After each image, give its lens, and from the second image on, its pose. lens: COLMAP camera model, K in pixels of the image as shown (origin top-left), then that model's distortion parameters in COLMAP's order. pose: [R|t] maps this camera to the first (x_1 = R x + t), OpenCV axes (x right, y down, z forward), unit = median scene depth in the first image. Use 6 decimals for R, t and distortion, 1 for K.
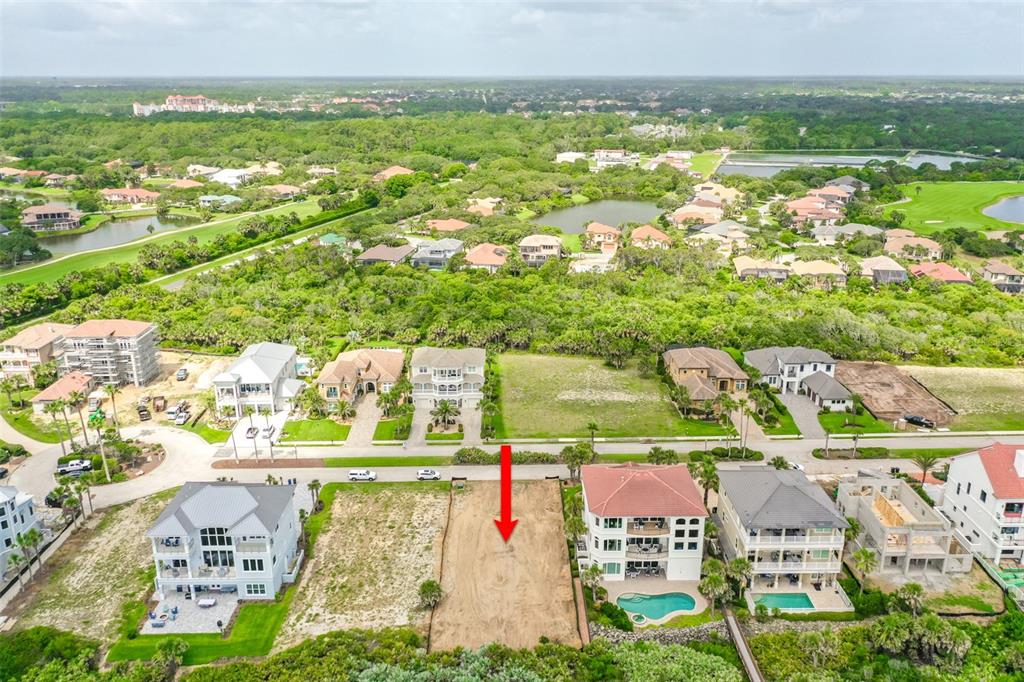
lens RADIAL K [[826.8, 0, 512.0], [0, 826.8, 341.0], [0, 0, 1]] dist [0.002391, 0.009893]
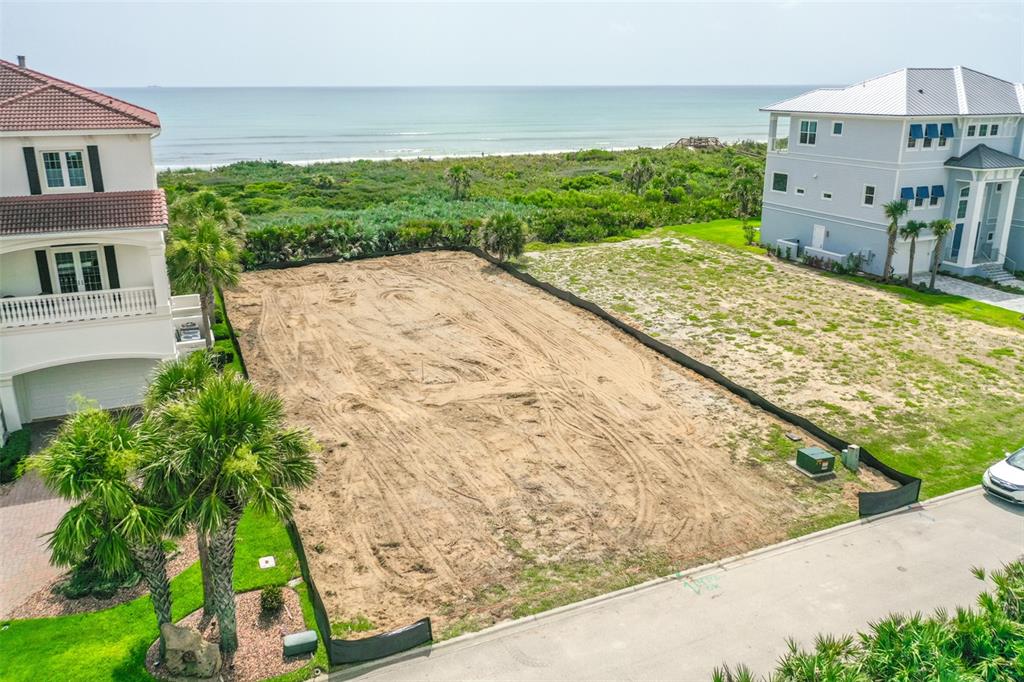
lens RADIAL K [[813.8, 0, 510.0], [0, 813.8, 338.6], [0, 0, 1]] dist [0.001023, 0.000914]
pose [[-0.923160, 0.121615, -0.364672, 0.092638], [-0.114171, 0.819095, 0.562182, 0.063383], [0.367071, 0.560619, -0.742271, 1.390184]]
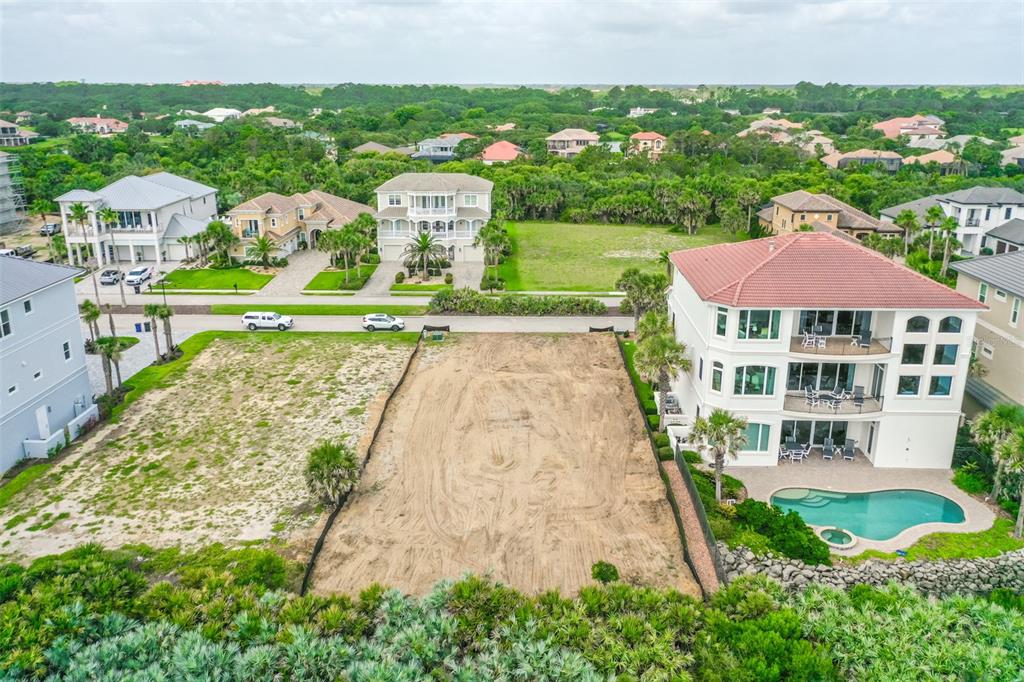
lens RADIAL K [[826.8, 0, 512.0], [0, 826.8, 341.0], [0, 0, 1]] dist [0.002391, 0.009893]
pose [[0.999456, 0.014782, -0.029493, 0.005604], [-0.015306, 0.999727, -0.017628, 0.237058], [0.029224, 0.018070, 0.999410, 0.561389]]
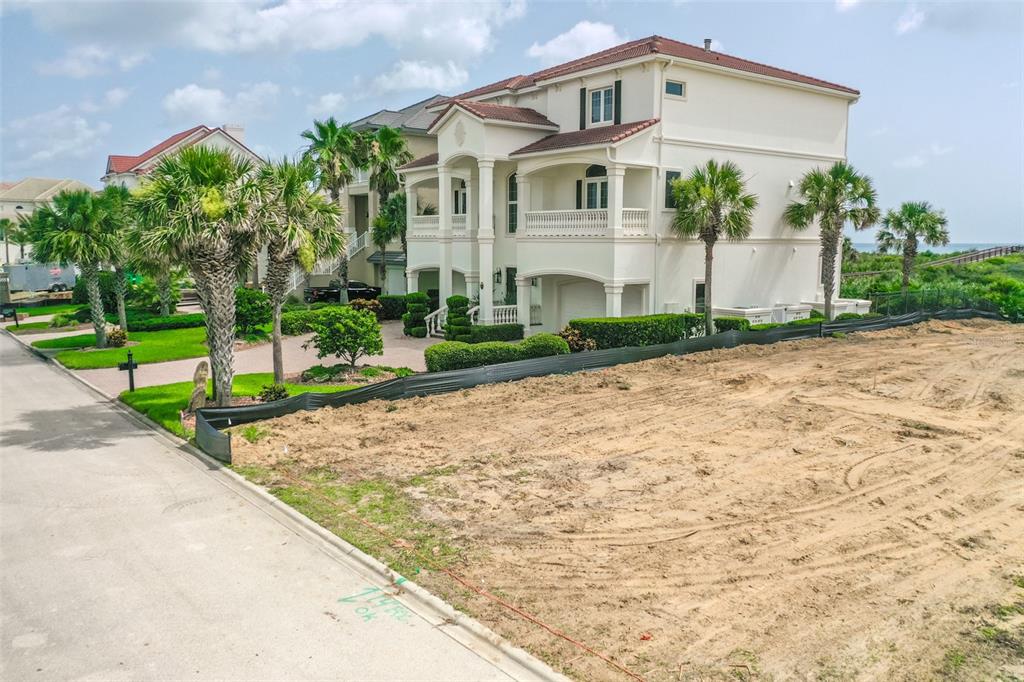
lens RADIAL K [[809.4, 0, 510.2], [0, 809.4, 338.6], [0, 0, 1]] dist [0.001494, -0.001515]
pose [[-0.597195, -0.093863, 0.796585, -0.093119], [0.251482, 0.921143, 0.297074, 0.164009], [-0.761653, 0.377737, -0.526497, 1.321160]]
